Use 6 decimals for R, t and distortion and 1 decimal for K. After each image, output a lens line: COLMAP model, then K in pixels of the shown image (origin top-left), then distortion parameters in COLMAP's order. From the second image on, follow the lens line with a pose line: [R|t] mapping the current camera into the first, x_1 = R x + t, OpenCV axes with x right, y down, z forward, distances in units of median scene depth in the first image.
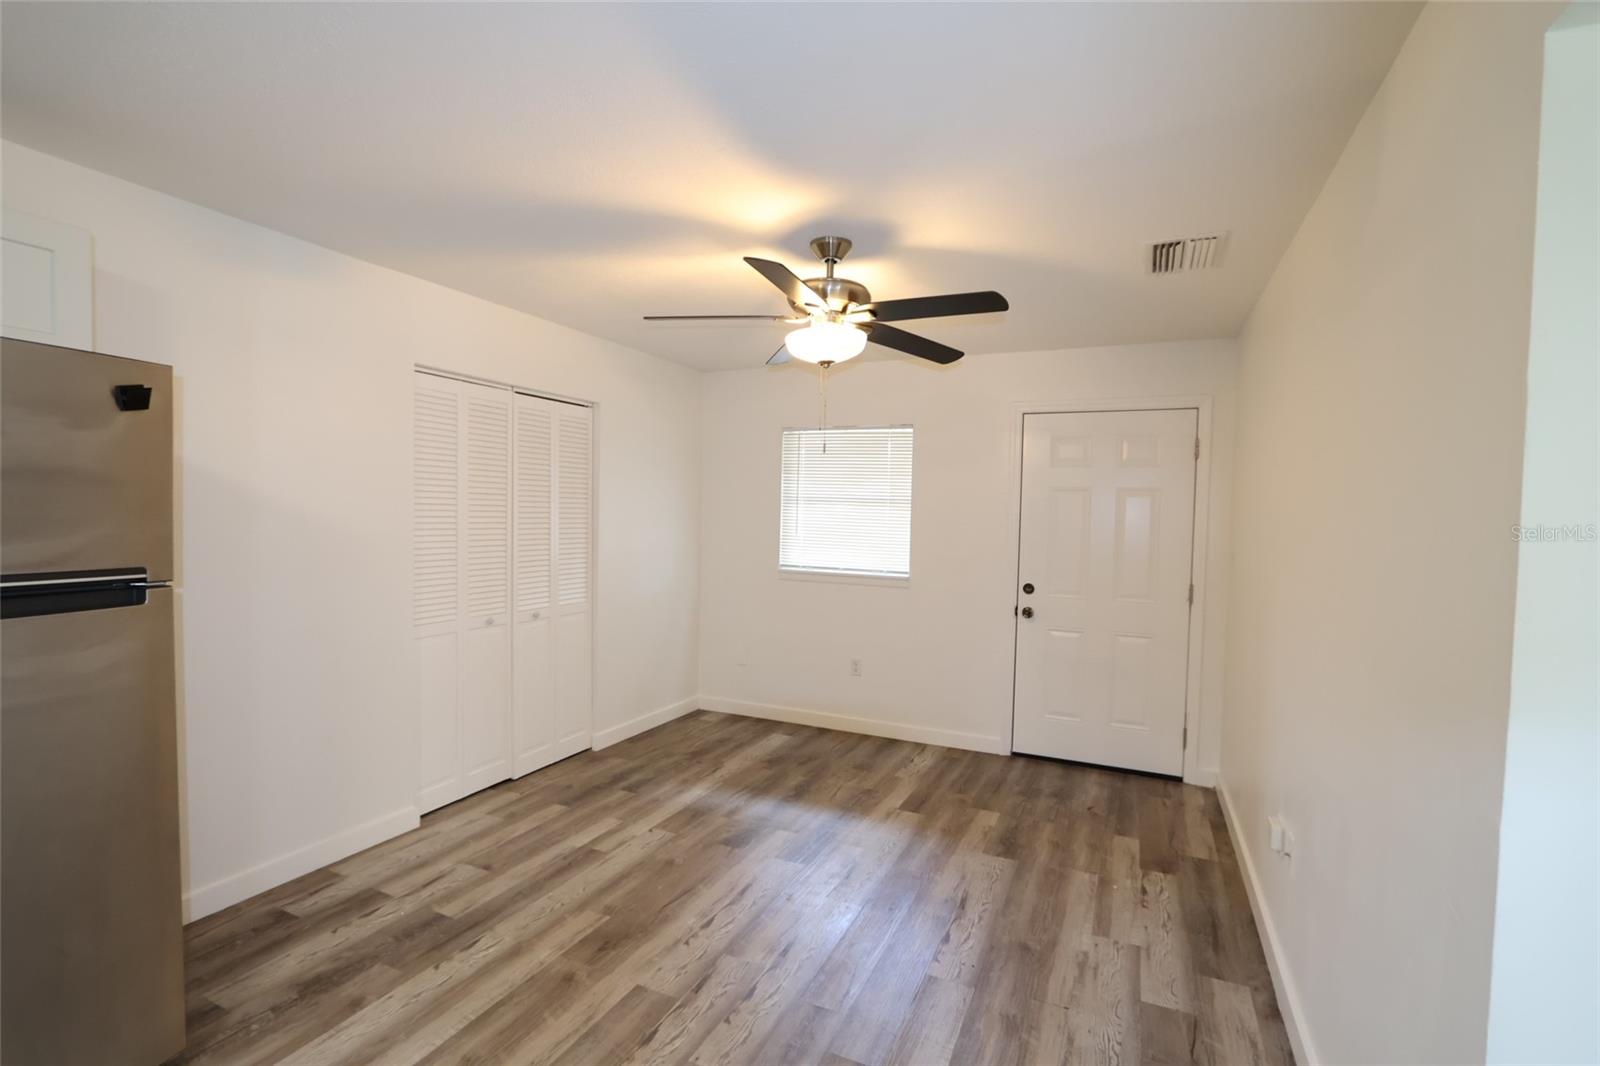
lens RADIAL K [[739.0, 0, 794.2], [0, 739.0, 538.3], [0, 0, 1]] dist [-0.000852, -0.000126]
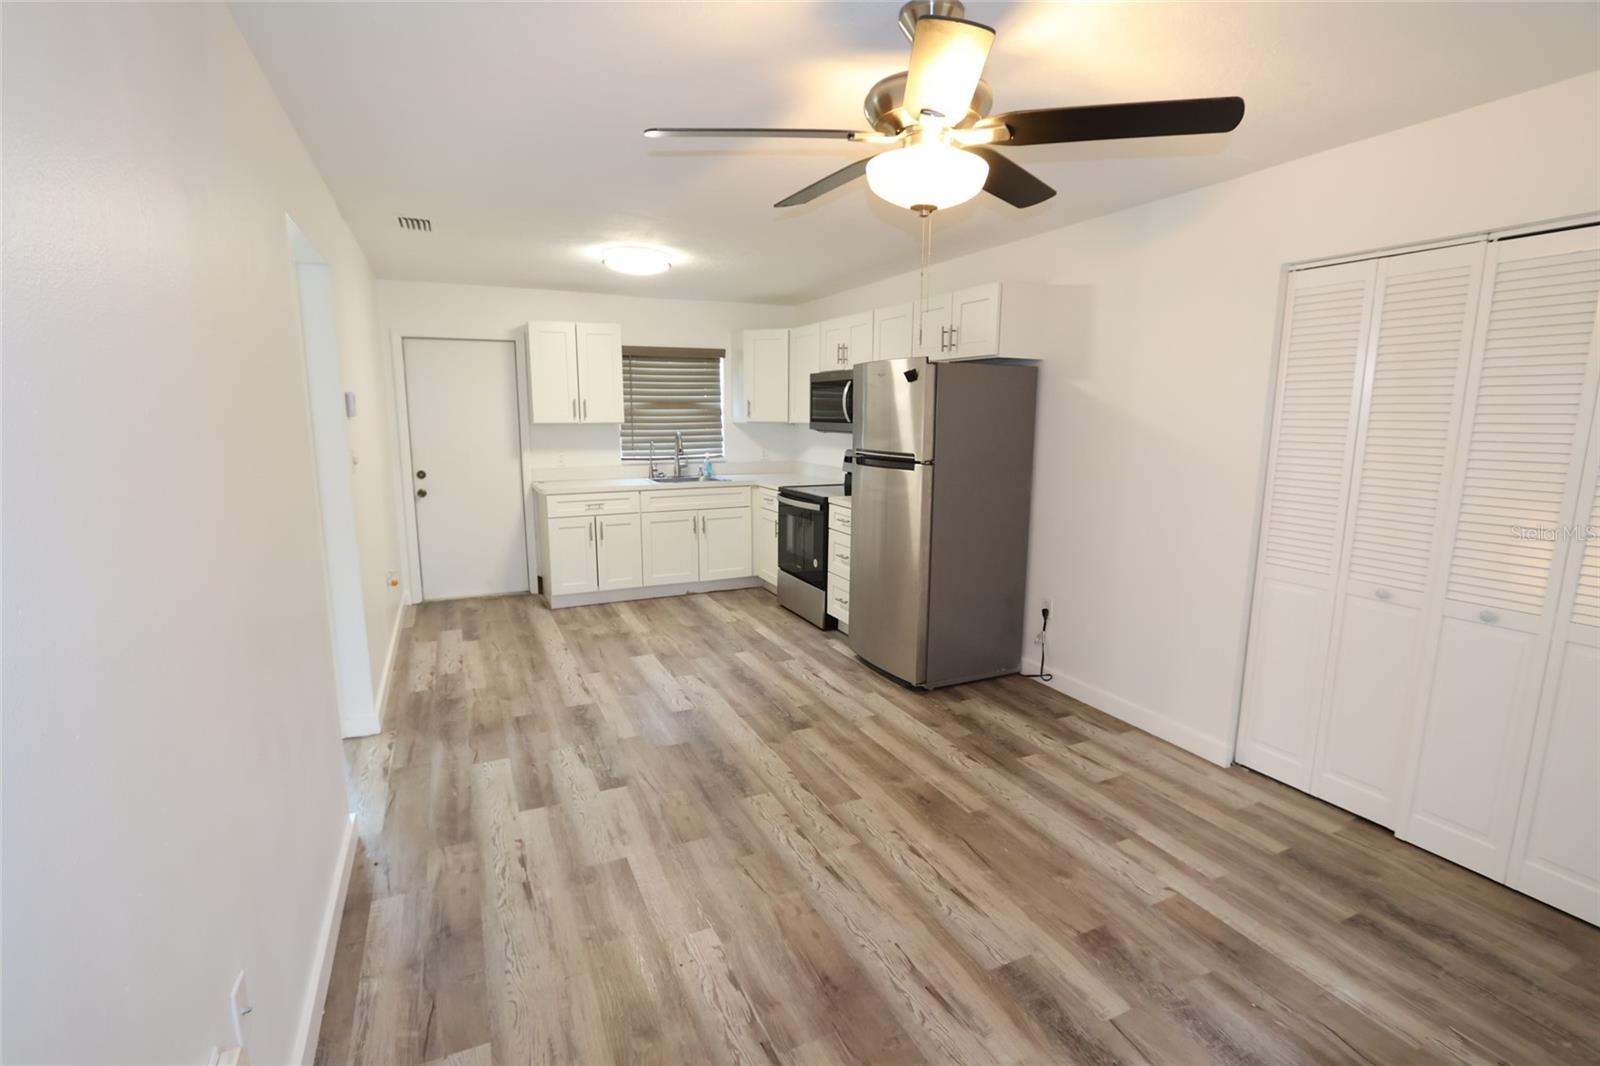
lens RADIAL K [[739.0, 0, 794.2], [0, 739.0, 538.3], [0, 0, 1]] dist [-0.000852, -0.000126]
pose [[-0.644804, 0.104173, -0.757216, 0.614839], [-0.044538, 0.983865, 0.173280, -0.048849], [0.763049, 0.145456, -0.629761, 1.278196]]
